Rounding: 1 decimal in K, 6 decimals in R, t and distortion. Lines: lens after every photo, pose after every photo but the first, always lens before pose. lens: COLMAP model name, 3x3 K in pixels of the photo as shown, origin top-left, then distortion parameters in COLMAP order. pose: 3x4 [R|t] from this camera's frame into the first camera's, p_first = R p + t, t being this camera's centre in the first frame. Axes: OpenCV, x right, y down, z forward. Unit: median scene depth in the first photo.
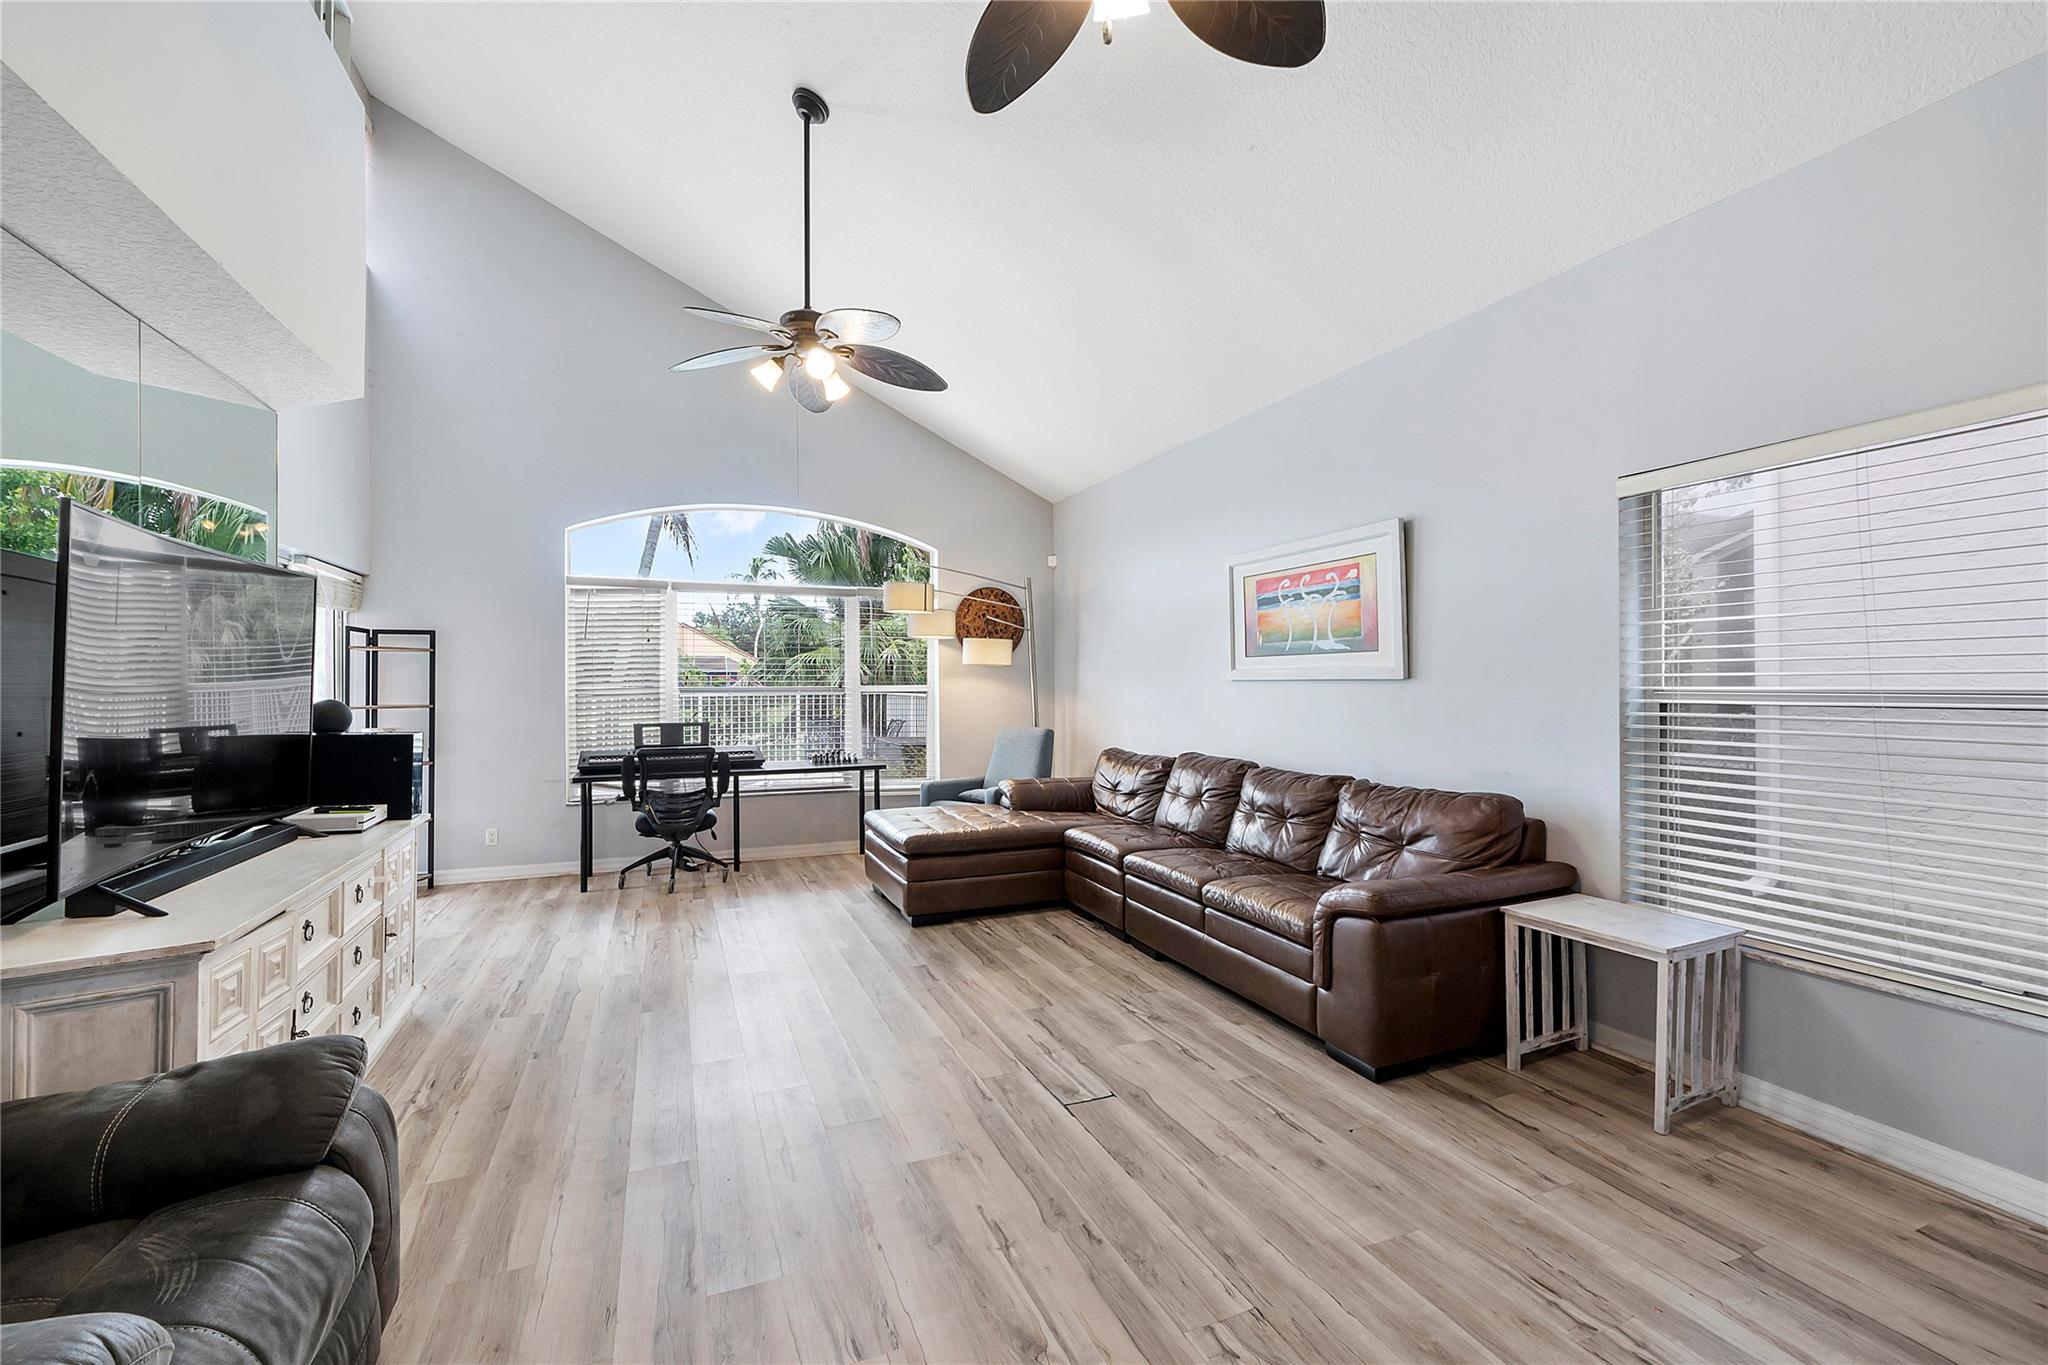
lens RADIAL K [[872.4, 0, 1025.4], [0, 872.4, 669.6], [0, 0, 1]] dist [-0.002347, -0.000242]
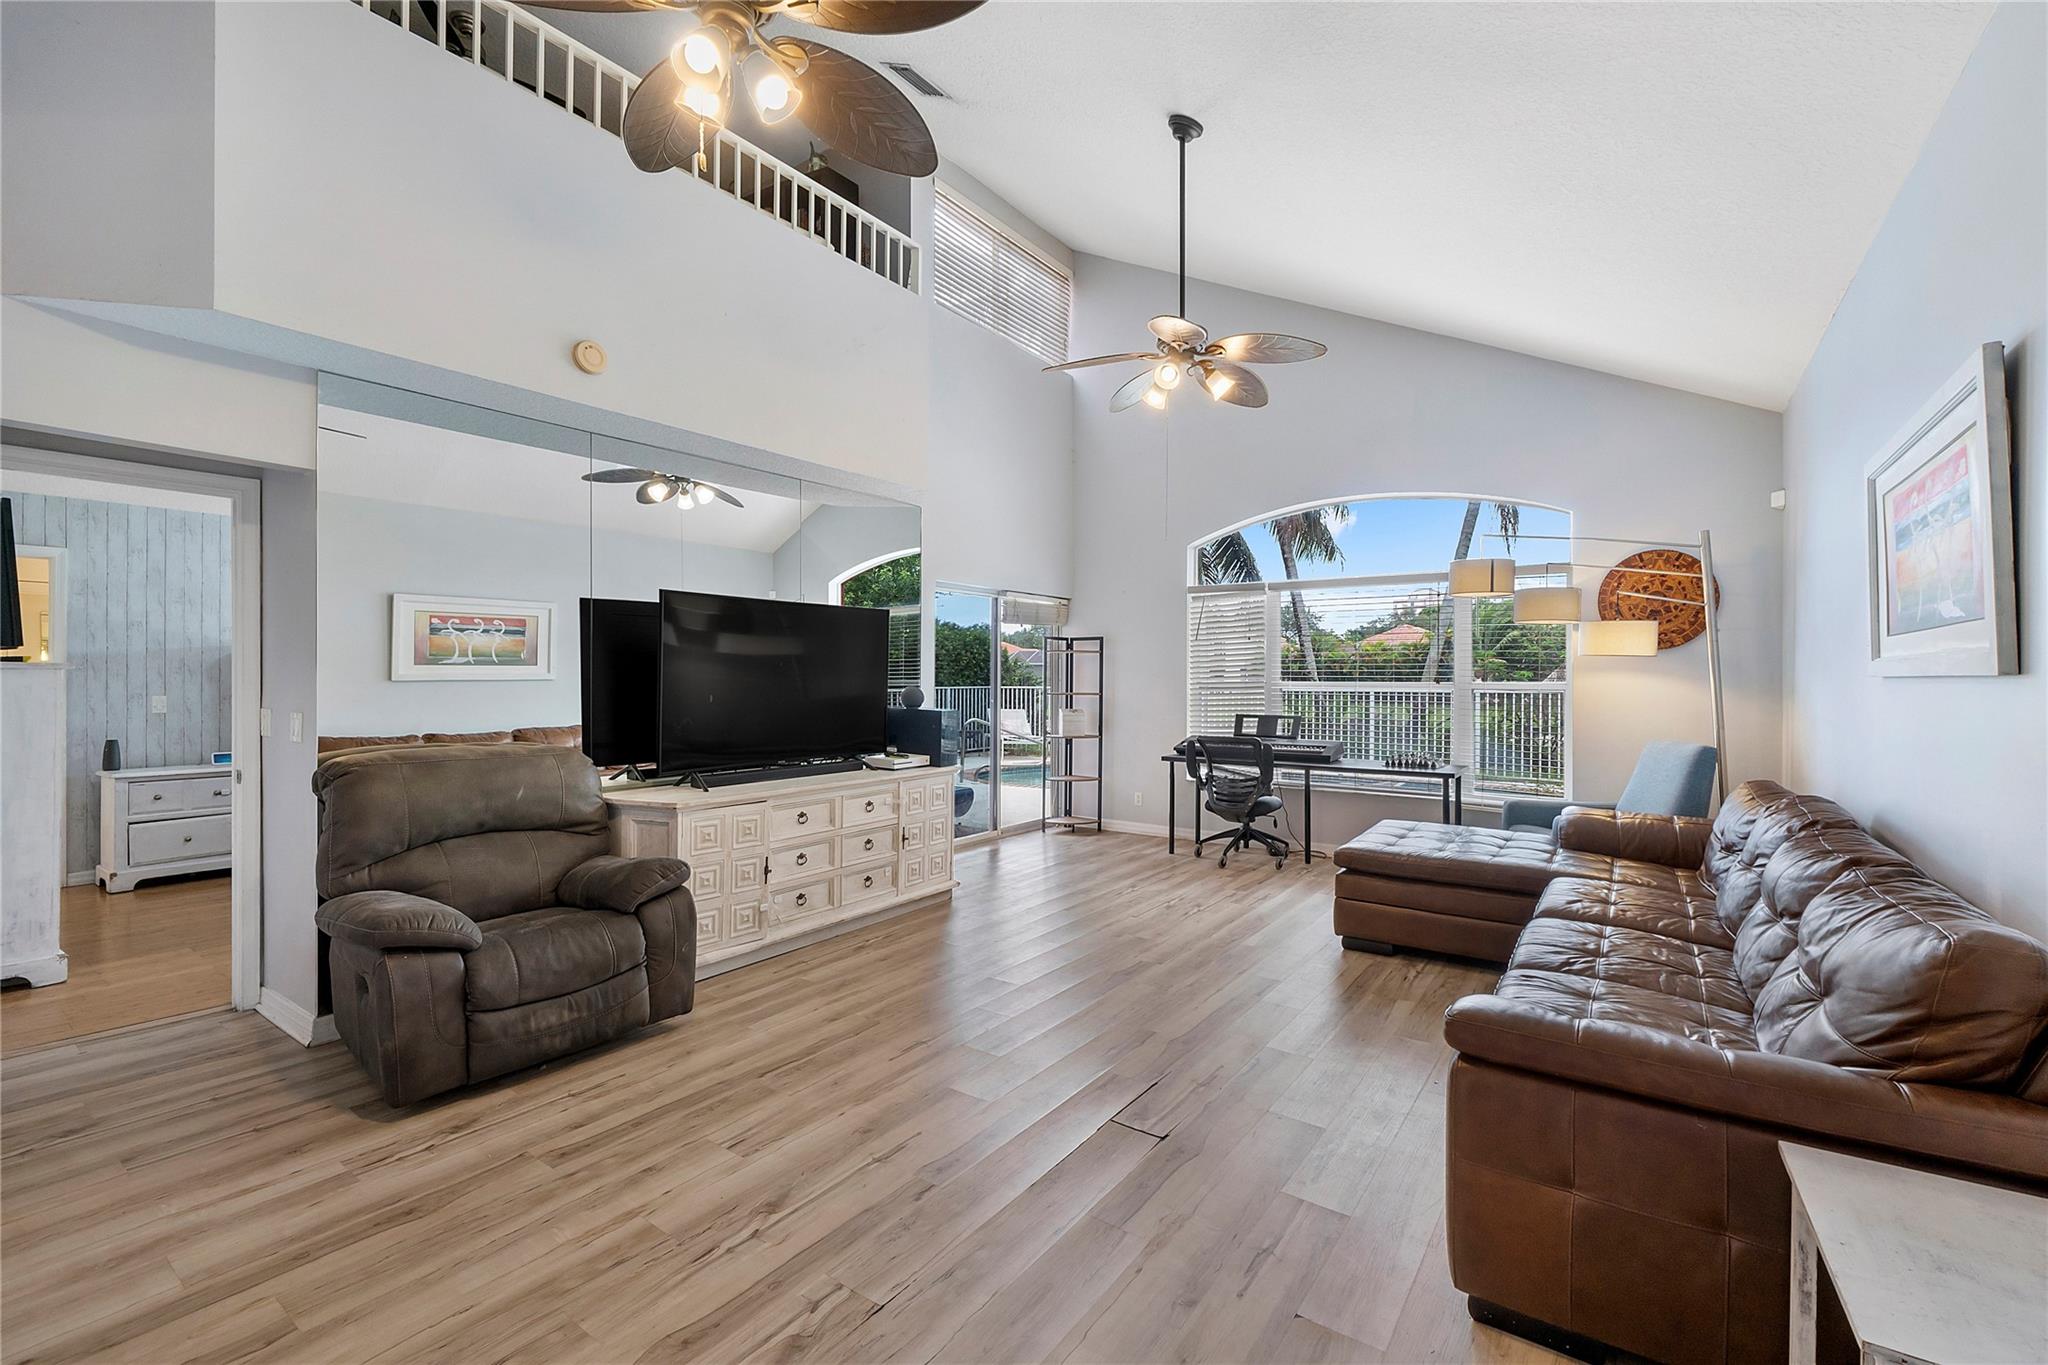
lens RADIAL K [[872.4, 0, 1025.4], [0, 872.4, 669.6], [0, 0, 1]] dist [-0.002347, -0.000242]
pose [[0.528843, -0.001682, -0.848718, 0.389029], [0.006694, 0.999975, 0.002189, 0.001221], [0.848693, -0.006839, 0.528841, 0.200791]]
